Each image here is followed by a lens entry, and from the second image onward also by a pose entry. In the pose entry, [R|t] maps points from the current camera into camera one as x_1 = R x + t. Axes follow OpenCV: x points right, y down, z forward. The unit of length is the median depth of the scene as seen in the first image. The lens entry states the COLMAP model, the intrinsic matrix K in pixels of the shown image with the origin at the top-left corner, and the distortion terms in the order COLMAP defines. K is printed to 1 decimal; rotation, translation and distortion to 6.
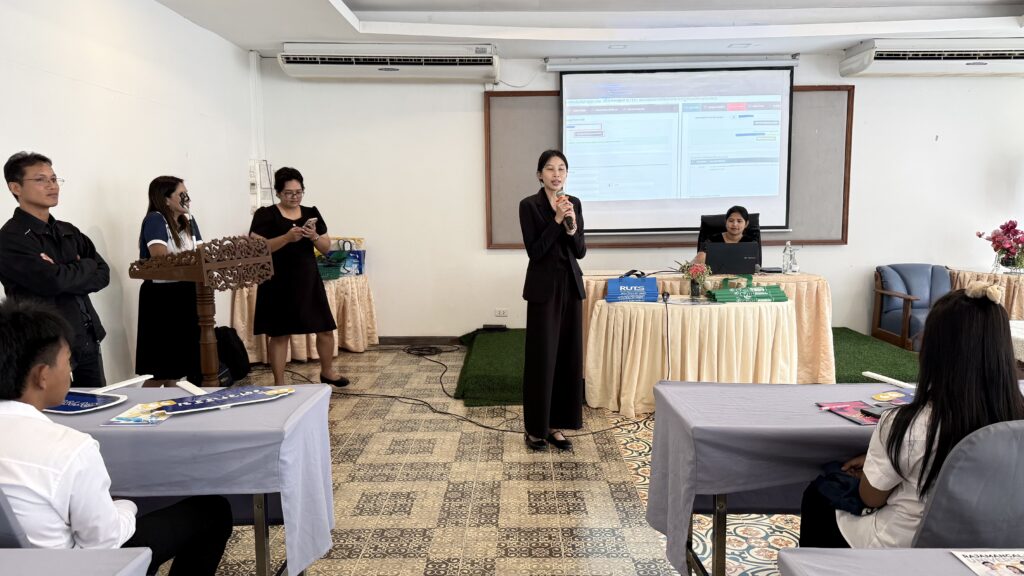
lens RADIAL K [[706.3, 0, 509.1], [0, 706.3, 295.0], [0, 0, 1]] dist [0.062609, -0.094016]
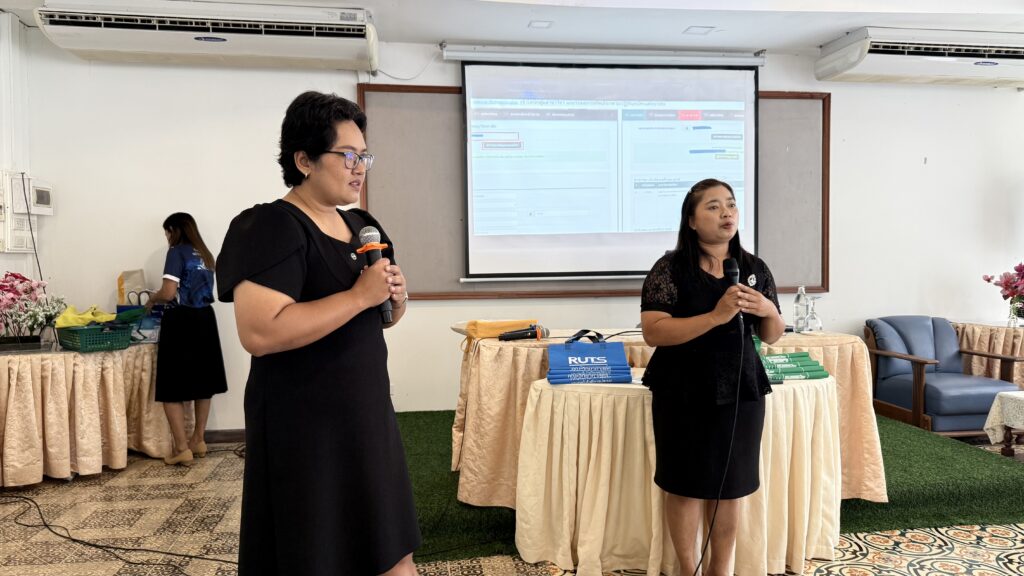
lens RADIAL K [[729.4, 0, 510.1], [0, 729.4, 290.3], [0, 0, 1]] dist [0.008077, -0.009154]
pose [[0.989351, -0.006343, 0.145410, 0.009839], [0.018297, 0.996544, -0.081021, -0.014647], [-0.144394, 0.082819, 0.986048, 0.267029]]
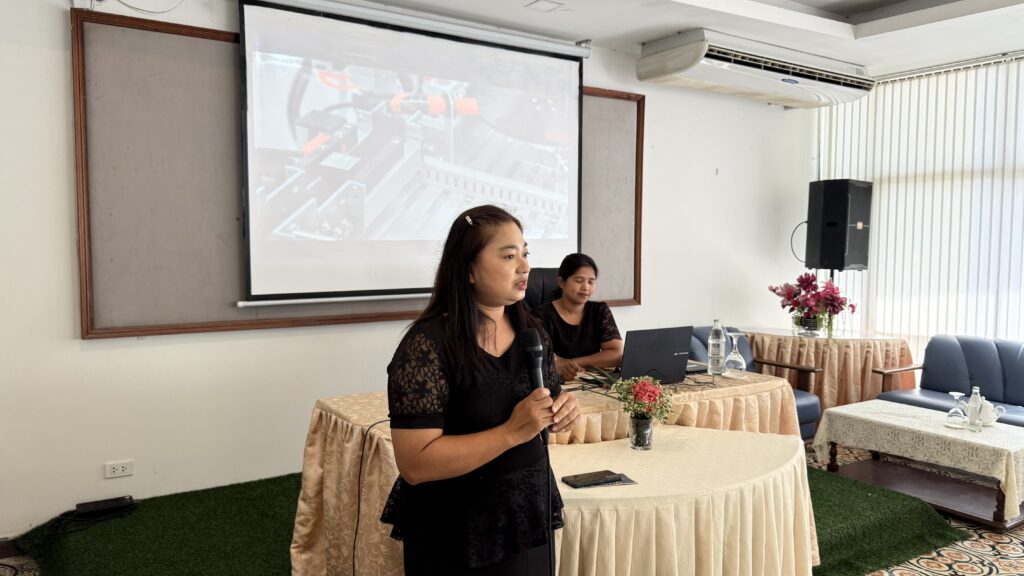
lens RADIAL K [[723.1, 0, 512.5], [0, 723.1, 291.5], [0, 0, 1]] dist [0.071651, -0.089866]
pose [[0.837347, -0.024337, 0.546130, -0.059615], [0.055493, 0.997632, -0.040628, -0.063973], [-0.543848, 0.064326, 0.836715, 0.448772]]
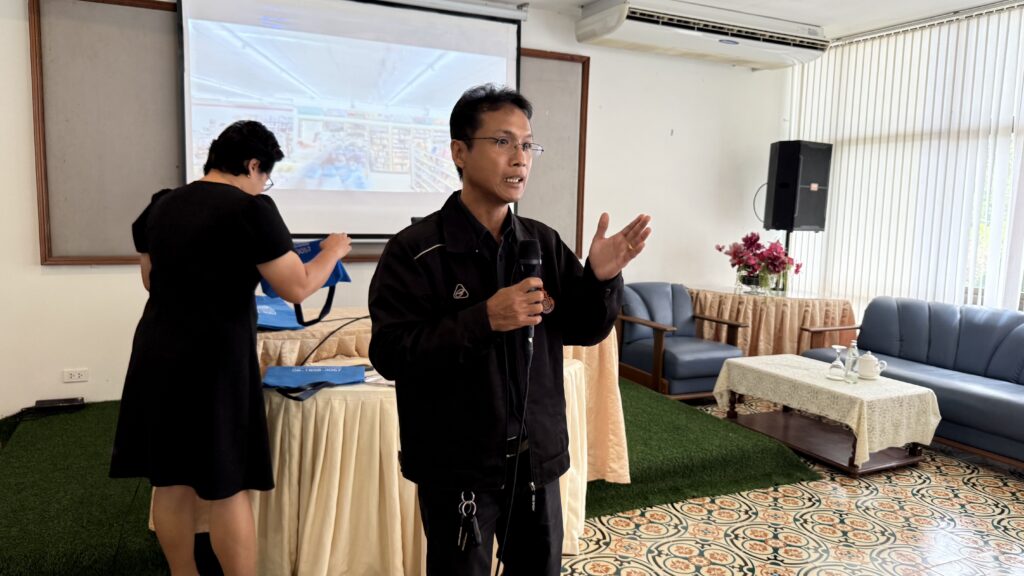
lens RADIAL K [[720.5, 0, 512.0], [0, 720.5, 288.0], [0, 0, 1]] dist [0.125029, -0.204586]
pose [[0.896745, -0.017098, 0.442218, 0.047914], [0.021170, 0.999767, -0.004273, -0.037881], [-0.442042, 0.013193, 0.896897, 0.323123]]
